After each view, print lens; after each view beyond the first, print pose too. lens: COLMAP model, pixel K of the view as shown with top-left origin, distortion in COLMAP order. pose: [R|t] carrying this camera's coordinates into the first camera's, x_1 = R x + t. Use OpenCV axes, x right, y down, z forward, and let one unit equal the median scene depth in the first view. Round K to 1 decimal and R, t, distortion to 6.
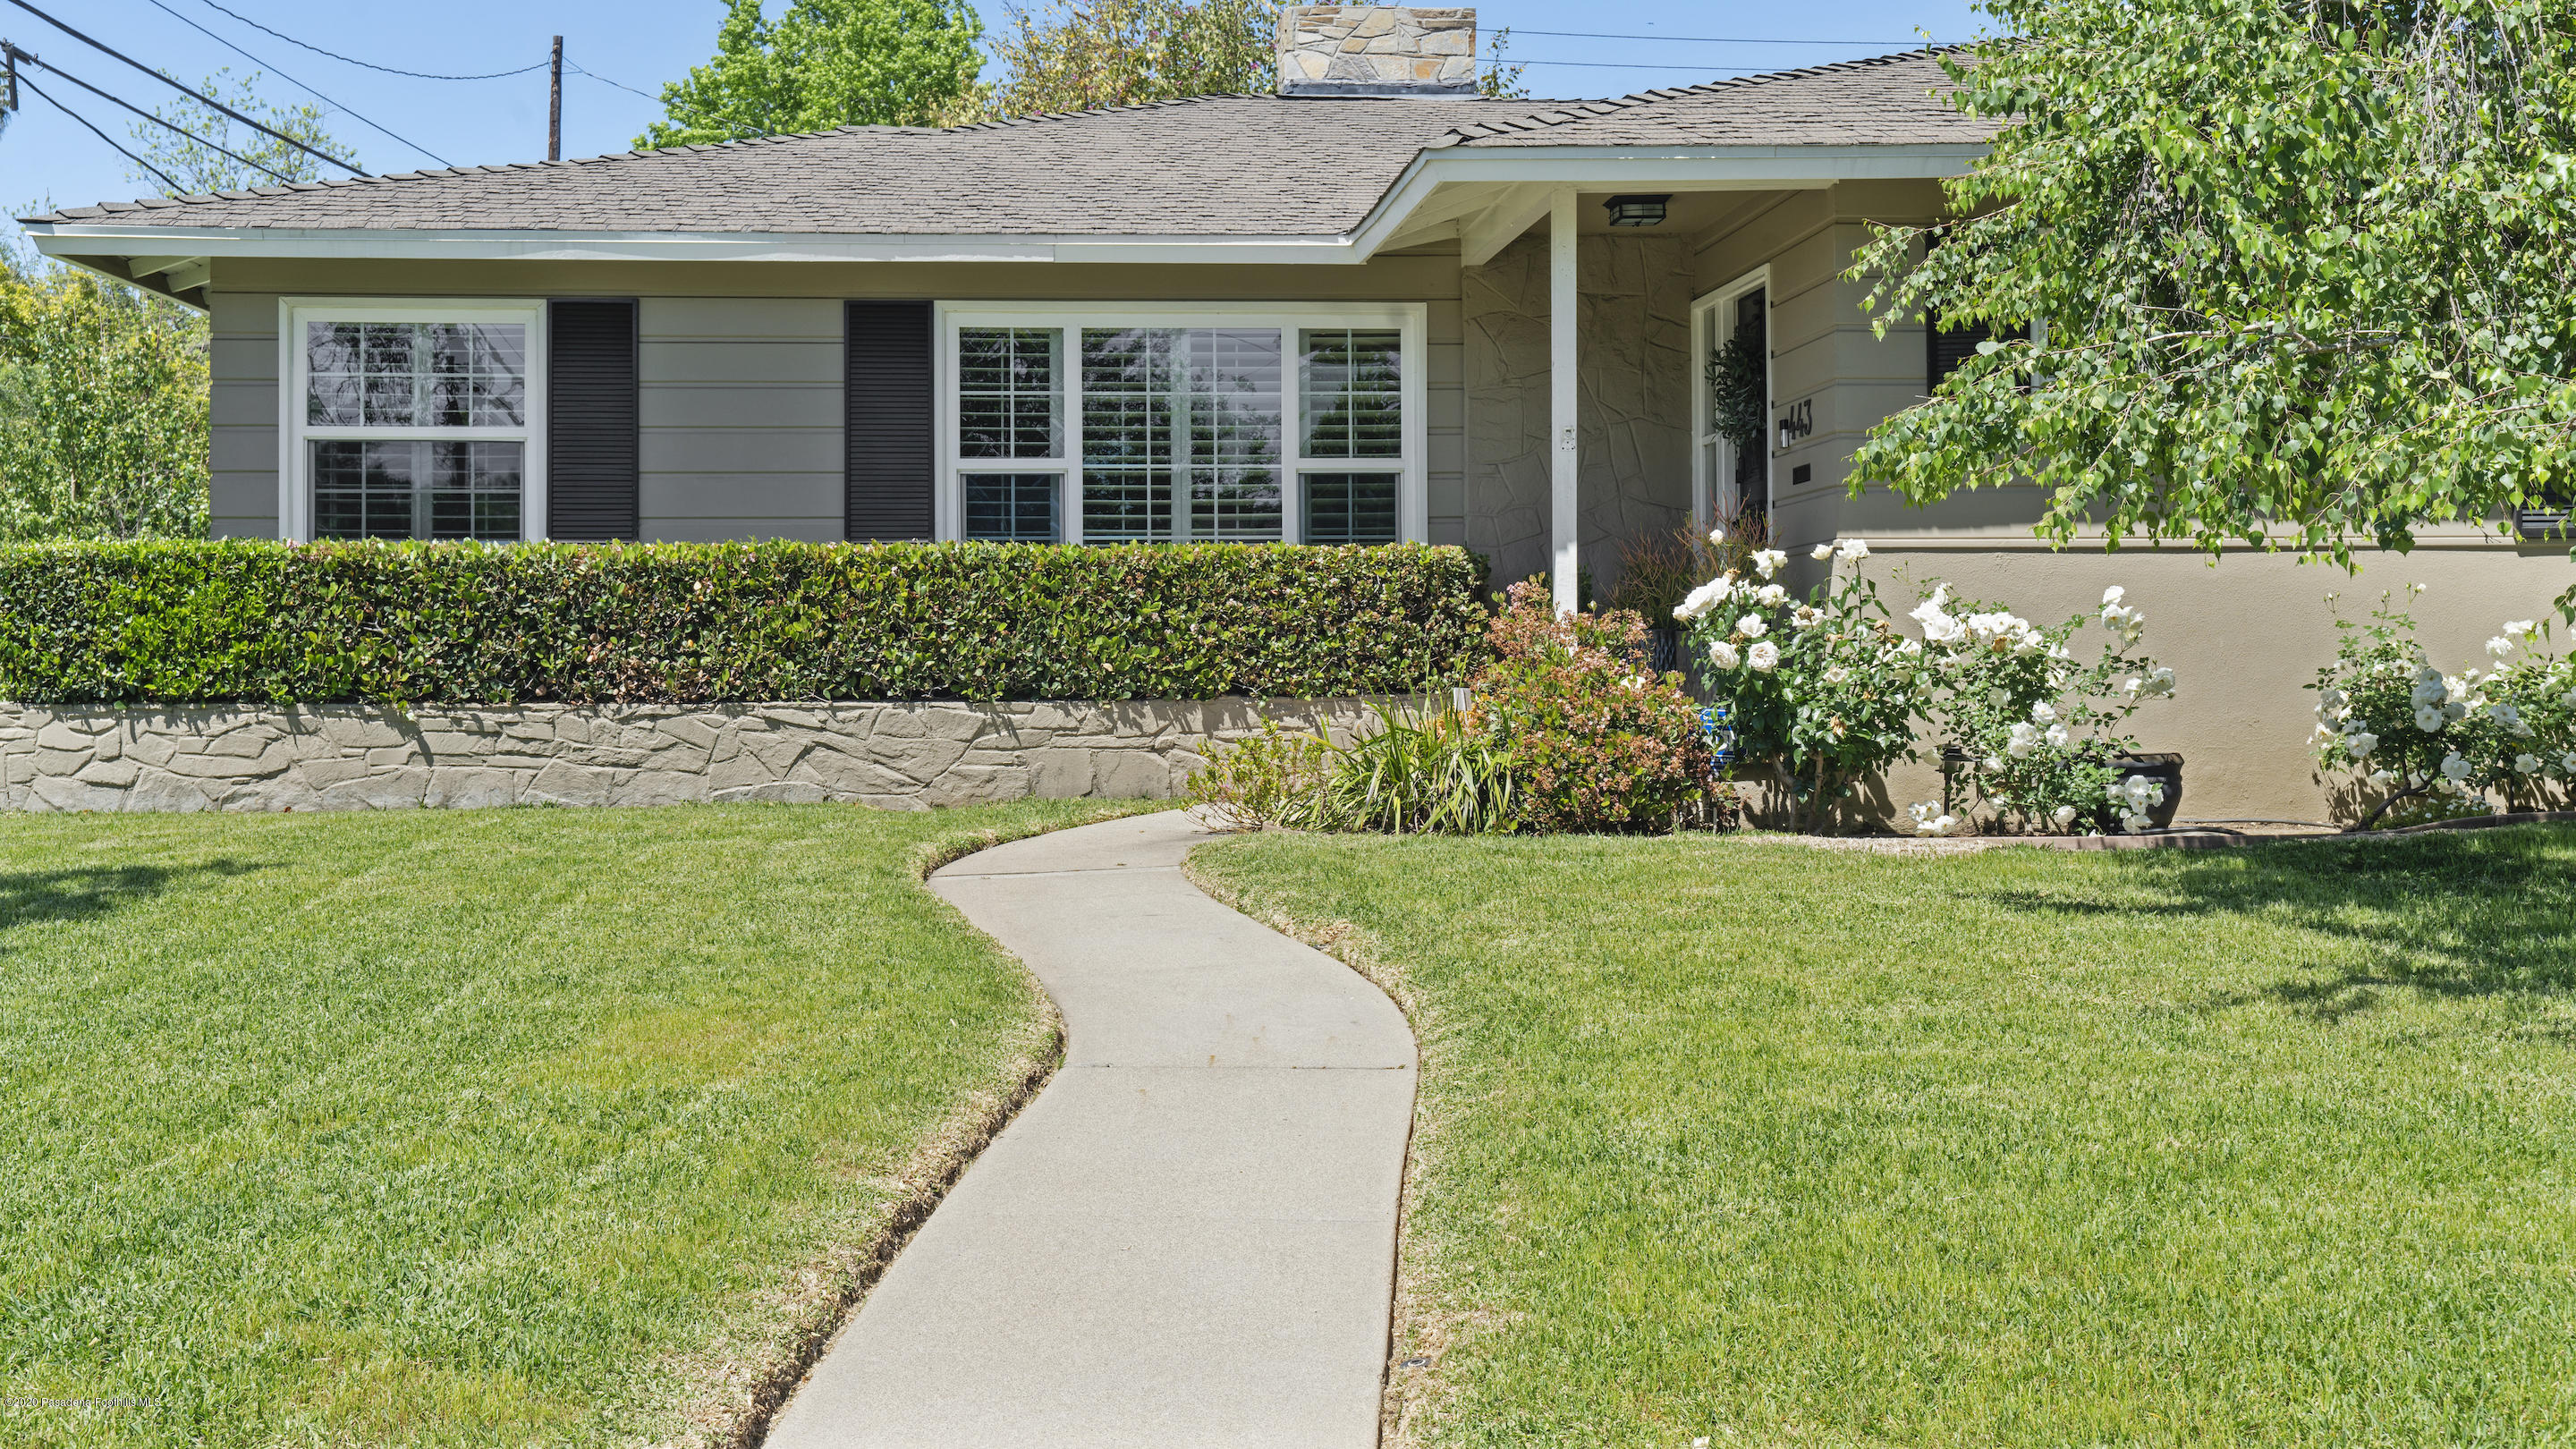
lens RADIAL K [[2564.4, 0, 1292.7], [0, 2564.4, 720.8], [0, 0, 1]] dist [0.048108, 0.000000]
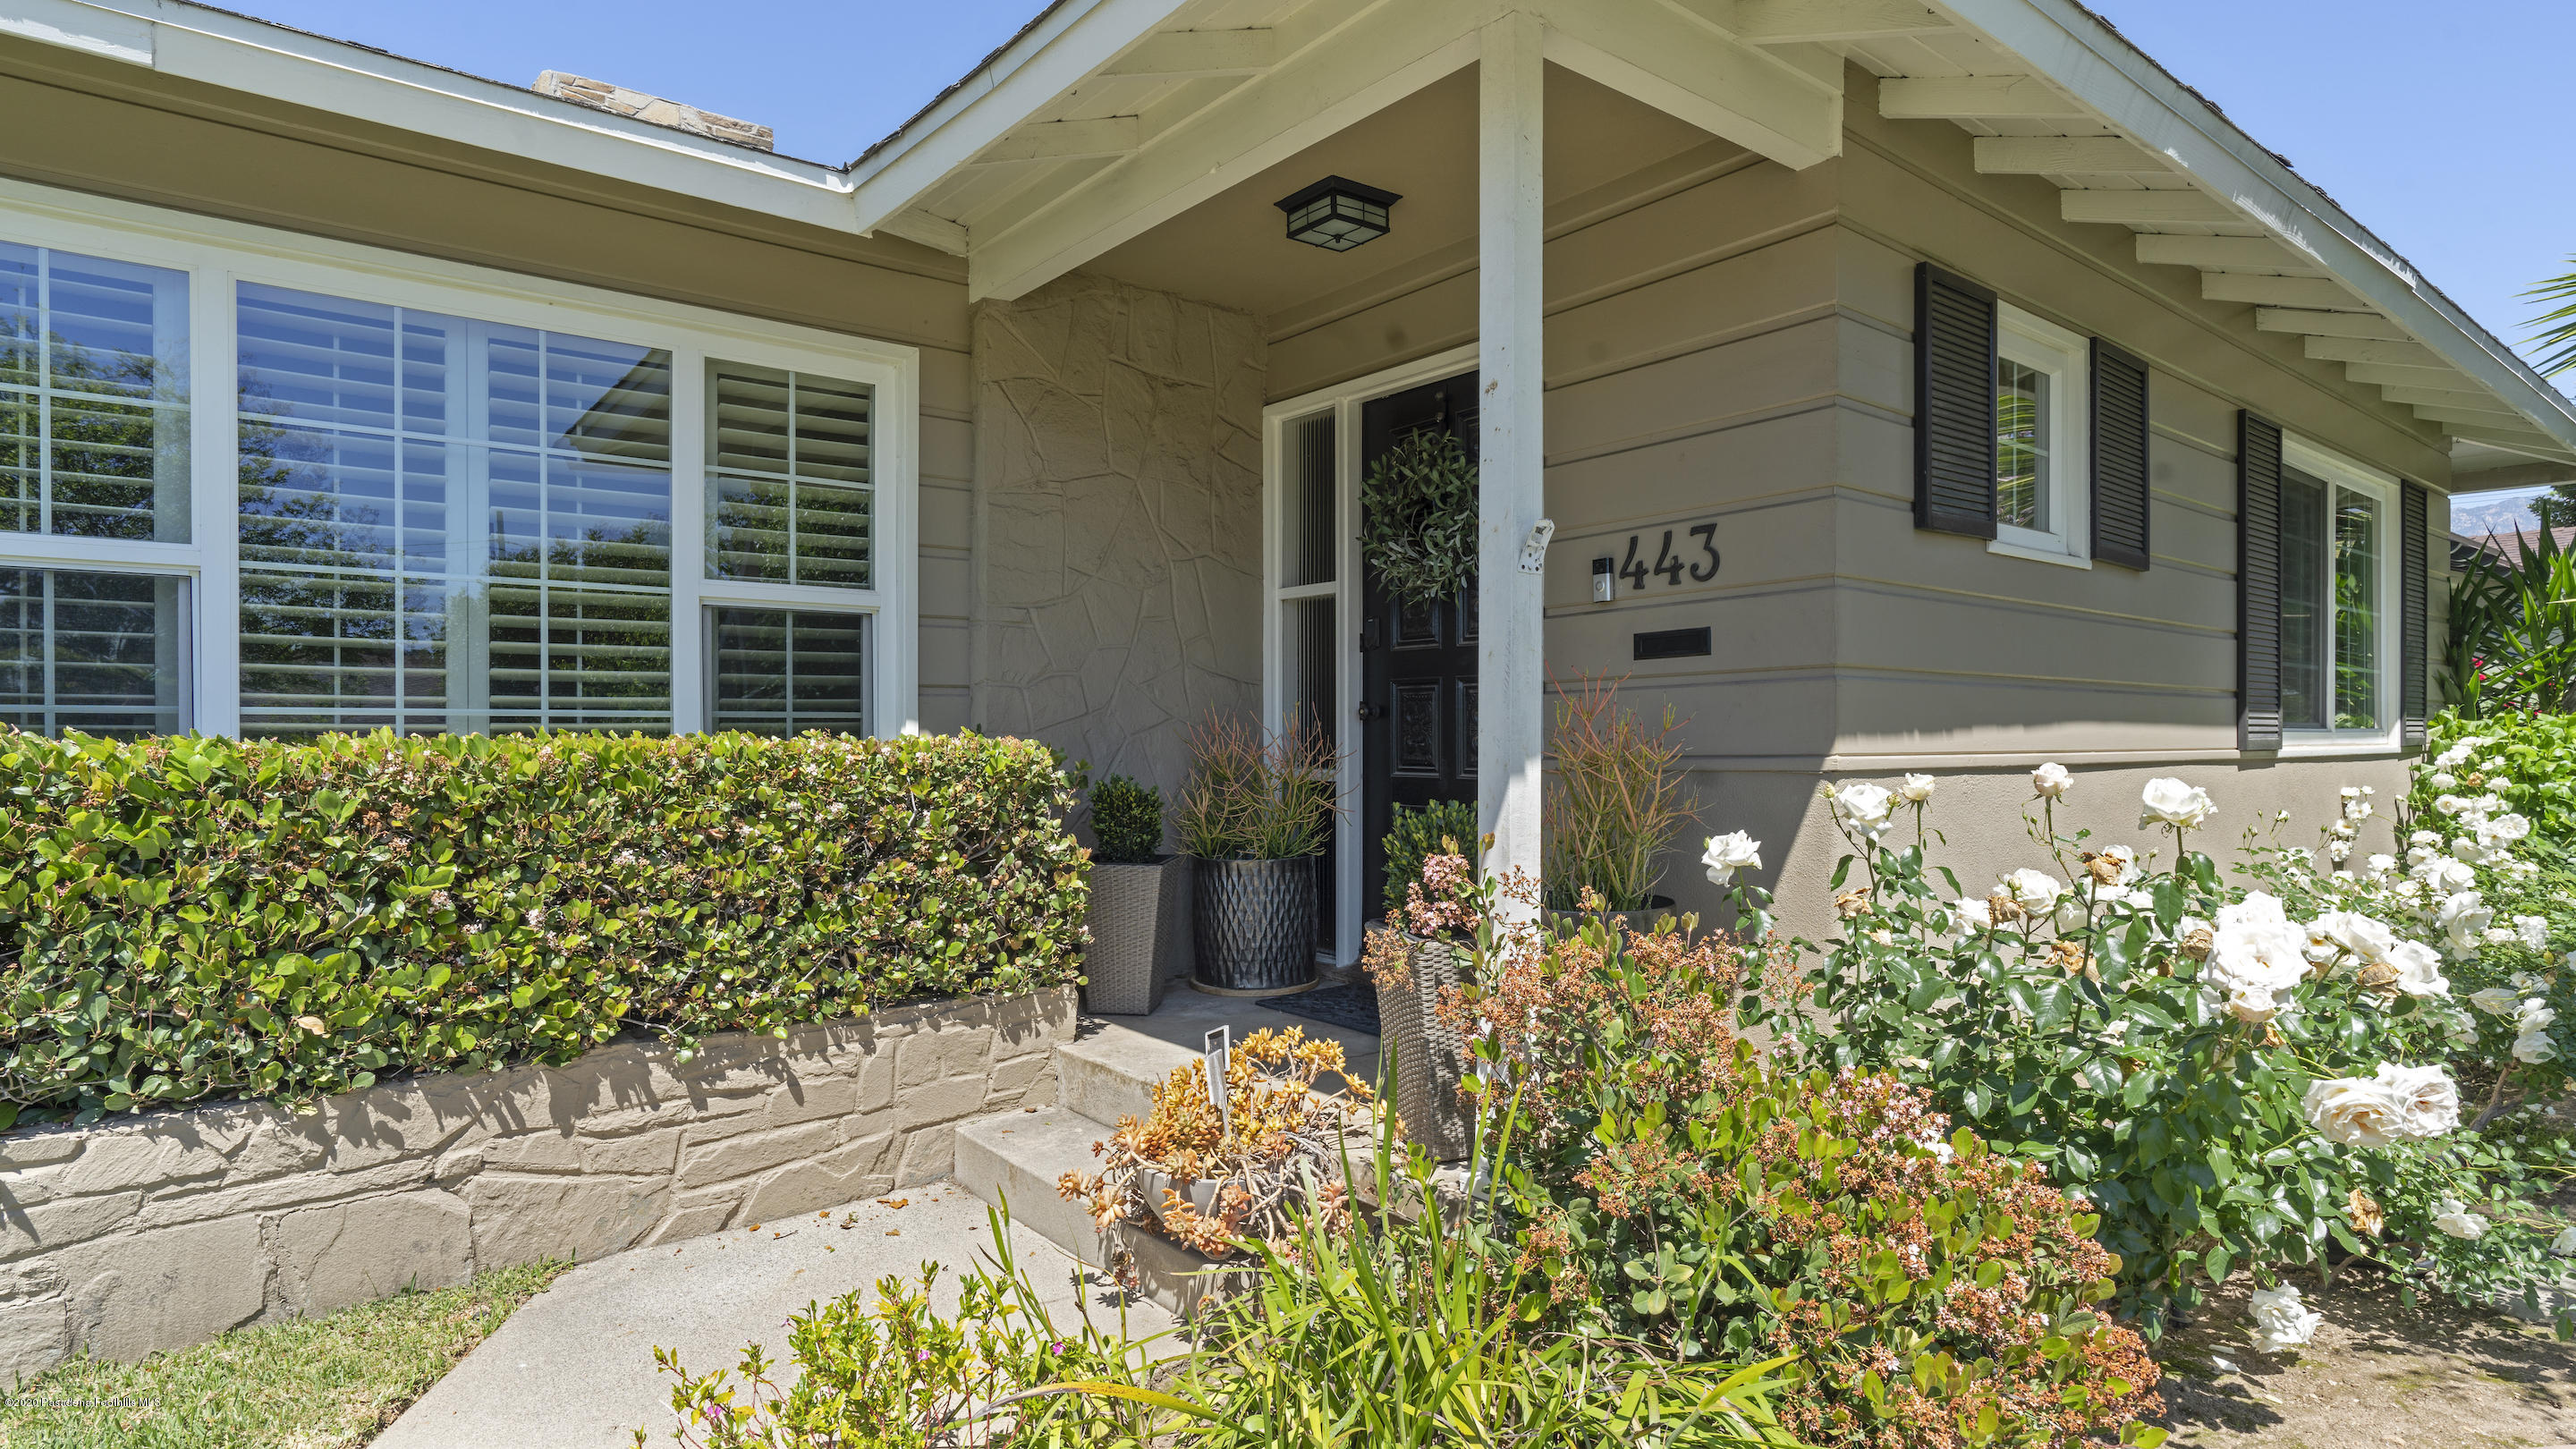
lens RADIAL K [[1380.6, 0, 1287.6], [0, 1380.6, 755.9], [0, 0, 1]] dist [0.002796, 0.001538]
pose [[0.844827, -0.001294, 0.535039, -0.057191], [0.010185, 0.999855, -0.013666, -0.060317], [-0.534943, 0.016995, 0.844717, 0.709239]]
